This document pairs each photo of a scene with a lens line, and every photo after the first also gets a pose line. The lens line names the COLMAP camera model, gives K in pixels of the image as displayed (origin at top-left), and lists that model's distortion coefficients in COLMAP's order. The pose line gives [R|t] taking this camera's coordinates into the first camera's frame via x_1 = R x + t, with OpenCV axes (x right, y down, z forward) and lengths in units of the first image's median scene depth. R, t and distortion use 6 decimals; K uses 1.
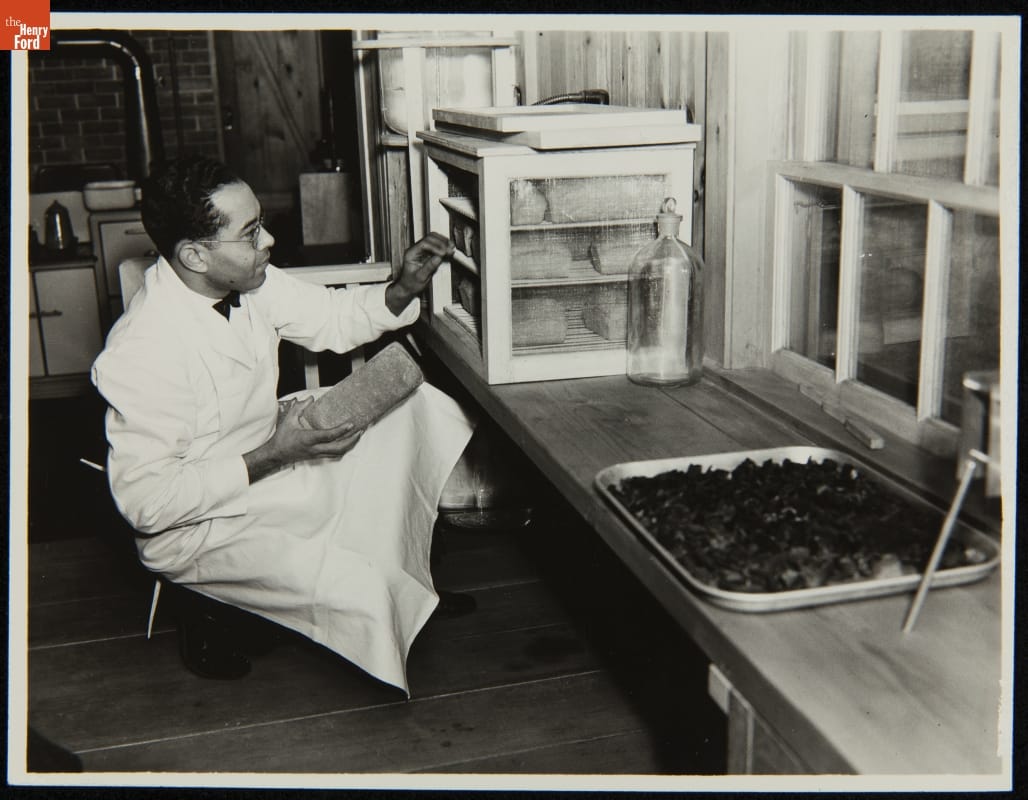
lens RADIAL K [[1225.6, 0, 512.5], [0, 1225.6, 401.1], [0, 0, 1]] dist [-0.014812, 0.000000]
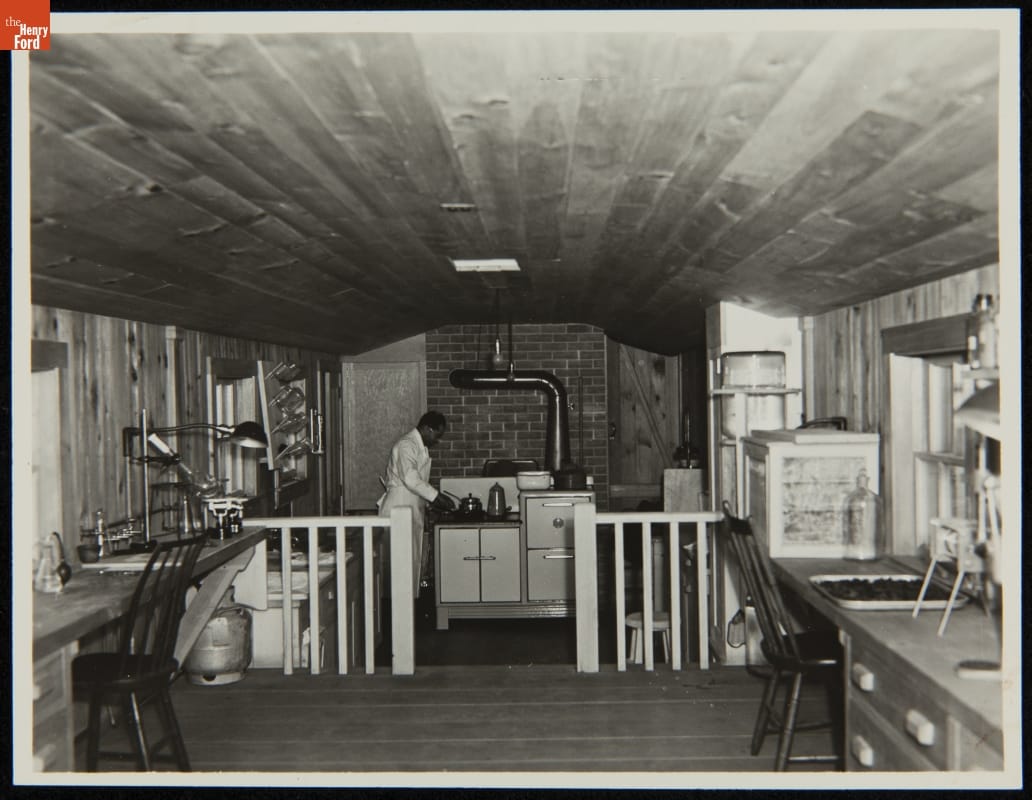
lens RADIAL K [[1230.4, 0, 514.8], [0, 1230.4, 400.5], [0, 0, 1]] dist [-0.014812, 0.000000]
pose [[0.962961, 0.014399, -0.269256, 0.043505], [-0.083037, 0.965880, -0.245319, 0.099875], [0.256537, 0.258591, 0.931300, -0.392226]]
